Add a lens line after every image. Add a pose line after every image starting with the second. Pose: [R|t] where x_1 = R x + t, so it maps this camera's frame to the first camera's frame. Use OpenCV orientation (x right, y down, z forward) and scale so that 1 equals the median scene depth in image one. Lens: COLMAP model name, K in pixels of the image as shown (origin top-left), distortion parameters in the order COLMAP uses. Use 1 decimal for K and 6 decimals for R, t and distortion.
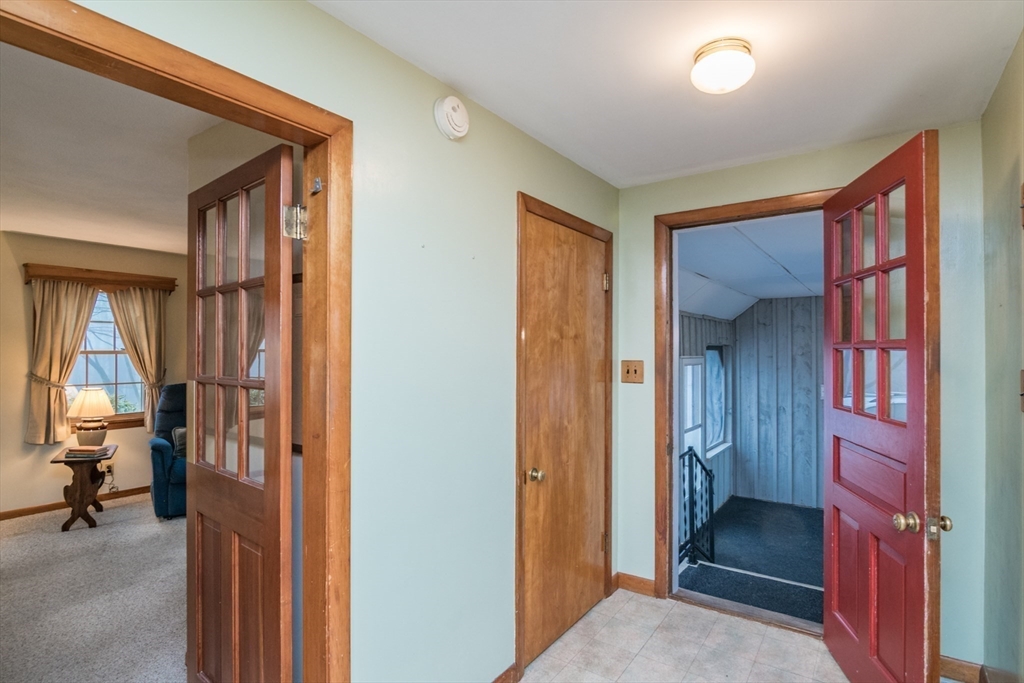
lens RADIAL K [[497.0, 0, 512.4], [0, 497.0, 343.2], [0, 0, 1]] dist [0.080612, 0.001734]
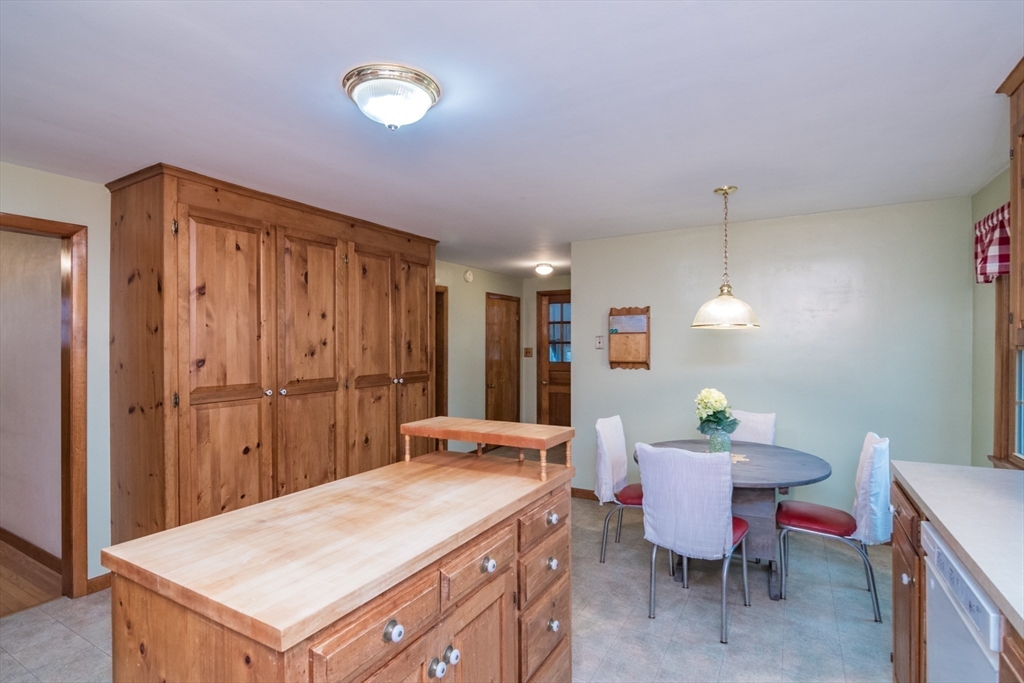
lens RADIAL K [[497.0, 0, 510.1], [0, 497.0, 344.4], [0, 0, 1]] dist [0.080612, 0.001734]
pose [[0.993142, -0.004578, 0.116827, -0.151481], [0.003894, 0.999974, 0.006081, 0.000773], [-0.116852, -0.005584, 0.993134, -1.554018]]
